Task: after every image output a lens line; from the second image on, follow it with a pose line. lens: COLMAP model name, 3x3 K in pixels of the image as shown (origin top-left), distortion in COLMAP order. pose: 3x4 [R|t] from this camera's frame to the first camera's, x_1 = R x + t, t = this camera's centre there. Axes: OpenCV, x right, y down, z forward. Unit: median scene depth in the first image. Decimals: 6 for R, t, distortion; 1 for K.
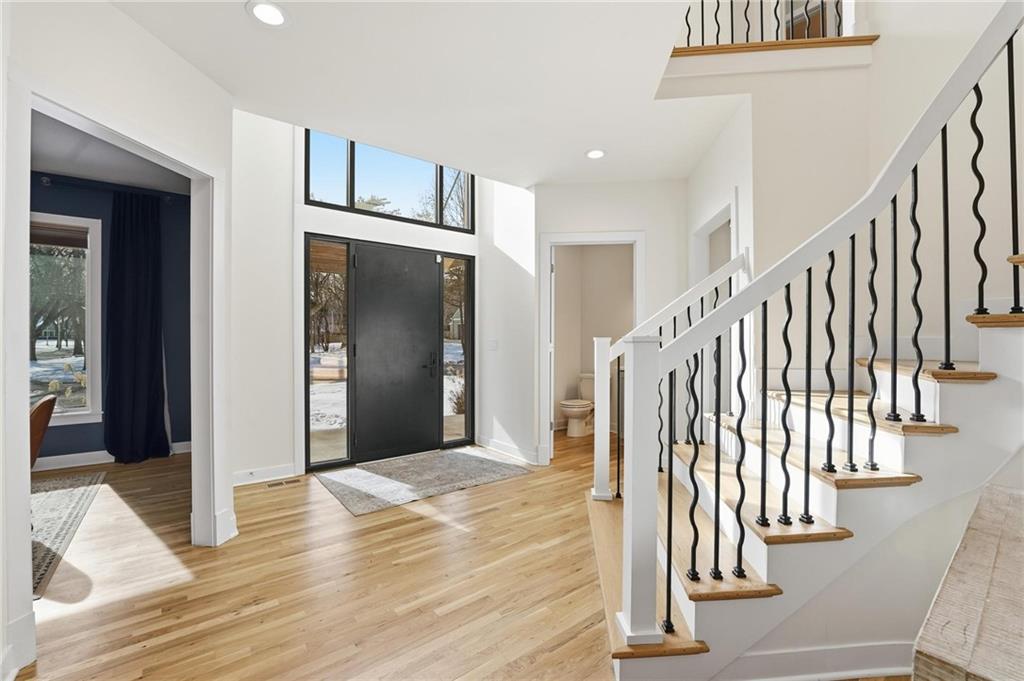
lens RADIAL K [[425.2, 0, 518.8], [0, 425.2, 343.6], [0, 0, 1]] dist [-0.024974, 0.002154]
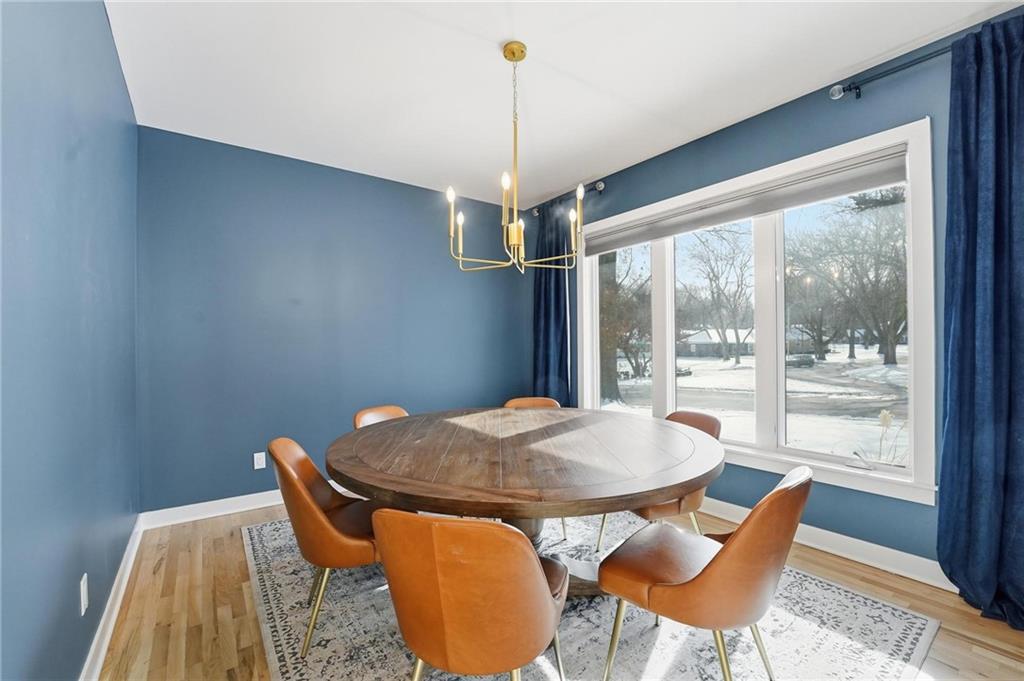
lens RADIAL K [[425.2, 0, 509.9], [0, 425.2, 341.1], [0, 0, 1]] dist [-0.024974, 0.002154]
pose [[-0.051992, -0.013154, -0.998561, -0.462694], [-0.001578, 0.999913, -0.013090, -0.003981], [0.998646, 0.000896, -0.052008, 0.498708]]
